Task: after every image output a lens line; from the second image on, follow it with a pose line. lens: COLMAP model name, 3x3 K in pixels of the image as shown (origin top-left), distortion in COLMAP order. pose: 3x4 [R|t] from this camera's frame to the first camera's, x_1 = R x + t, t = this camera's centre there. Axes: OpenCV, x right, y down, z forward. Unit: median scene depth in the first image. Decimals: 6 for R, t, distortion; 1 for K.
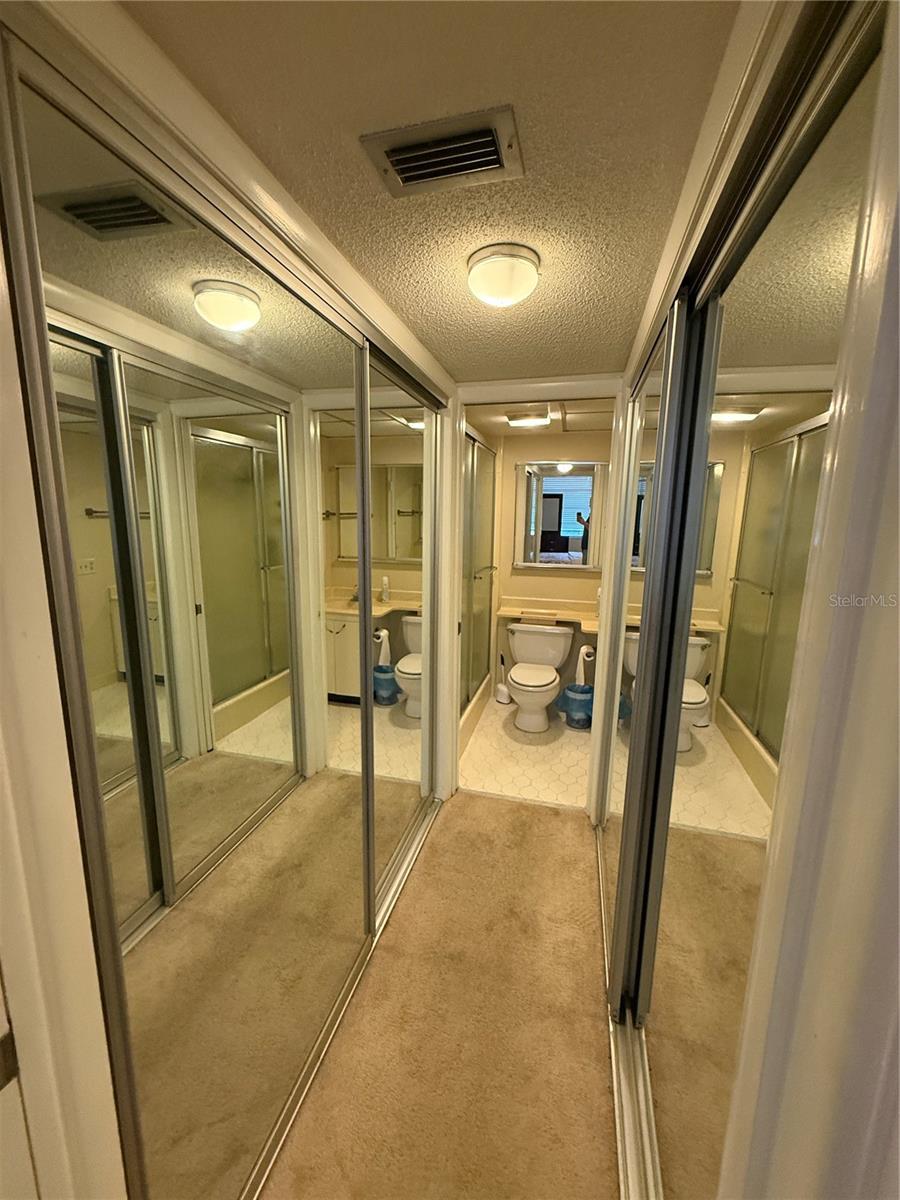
lens RADIAL K [[478.3, 0, 447.8], [0, 478.3, 599.9], [0, 0, 1]] dist [-0.001852, 0.000263]
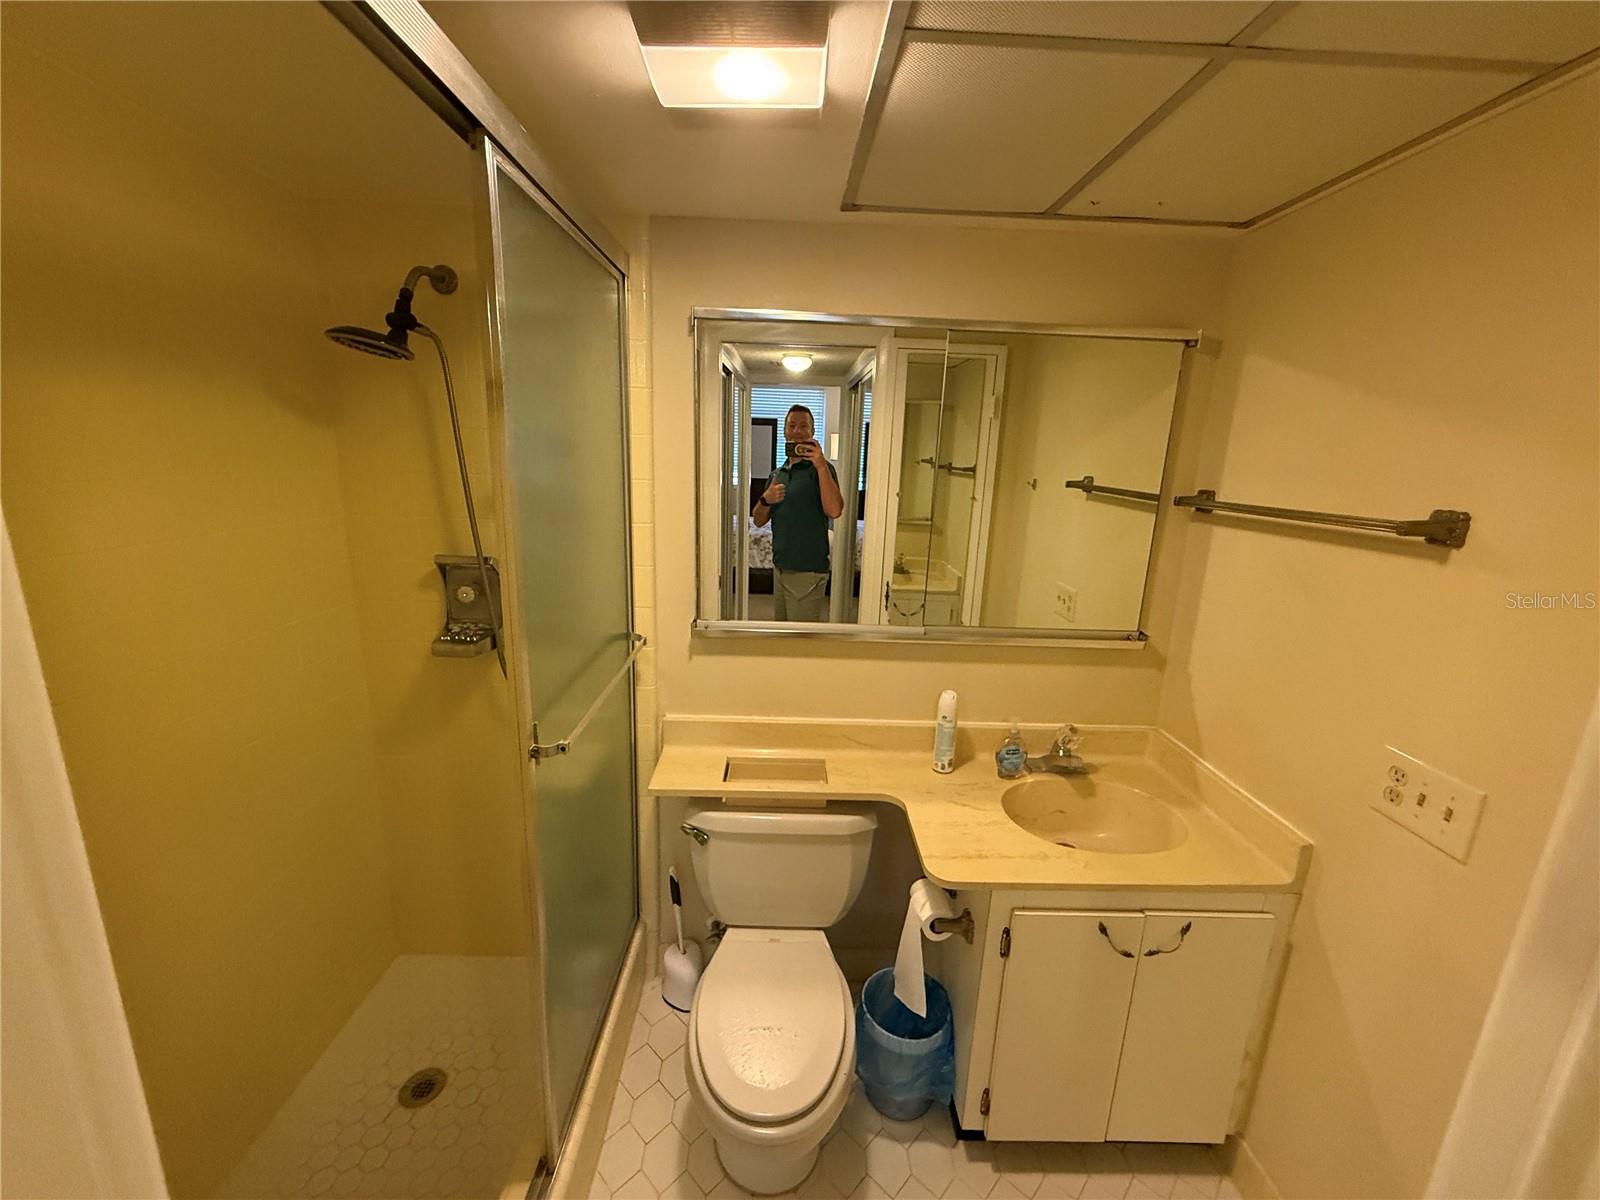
lens RADIAL K [[637.8, 0, 799.2], [0, 637.8, 598.8], [0, 0, 1]] dist [-0.001852, 0.000263]
pose [[0.960683, -0.042842, 0.274324, 0.083820], [0.026532, 0.997667, 0.062895, -0.117531], [-0.276379, -0.053144, 0.959578, 0.547121]]
